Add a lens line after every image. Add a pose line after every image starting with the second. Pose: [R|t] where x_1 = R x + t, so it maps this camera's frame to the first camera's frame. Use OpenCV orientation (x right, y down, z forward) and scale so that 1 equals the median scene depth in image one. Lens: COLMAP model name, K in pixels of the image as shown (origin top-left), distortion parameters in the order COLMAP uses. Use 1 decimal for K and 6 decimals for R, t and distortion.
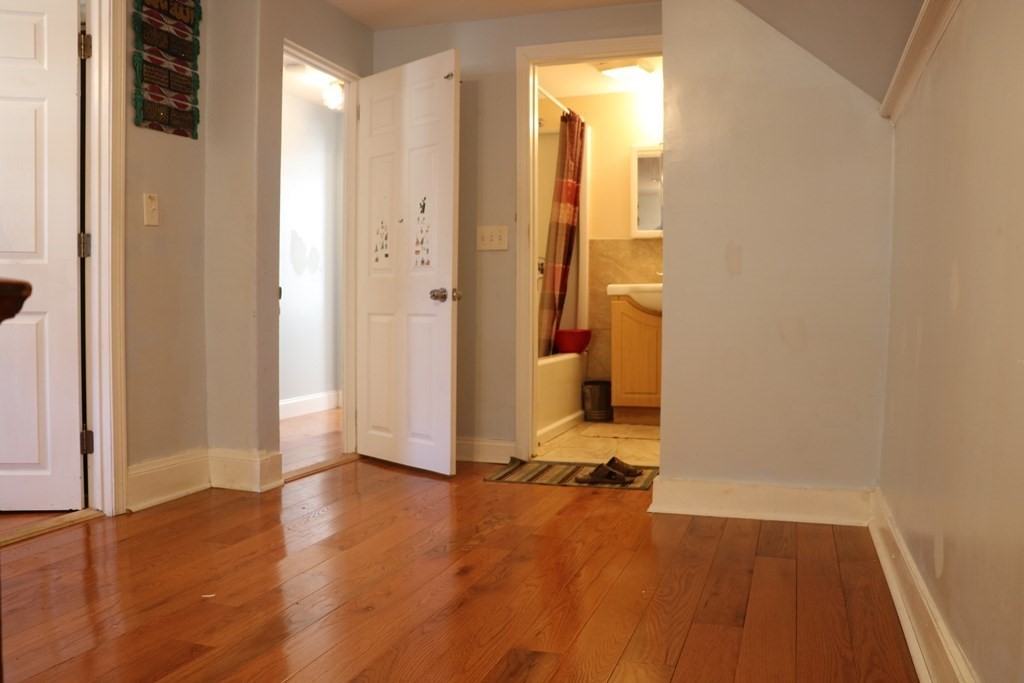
lens RADIAL K [[891.7, 0, 509.6], [0, 891.7, 339.8], [0, 0, 1]] dist [0.002751, -0.000390]
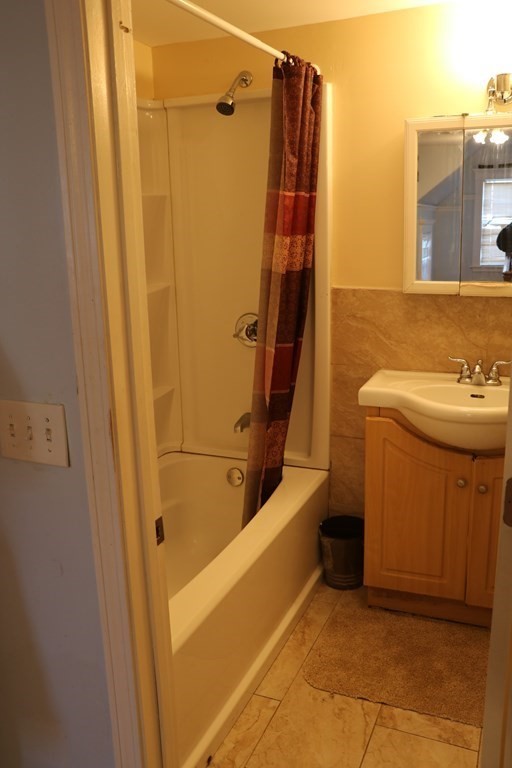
lens RADIAL K [[702.9, 0, 259.3], [0, 702.9, 385.1], [0, 0, 1]] dist [-0.069611, 0.000000]
pose [[0.997137, -0.003974, -0.075511, 0.078105], [0.019422, 0.978575, 0.204974, -0.148357], [0.073079, -0.205854, 0.975850, 0.551395]]
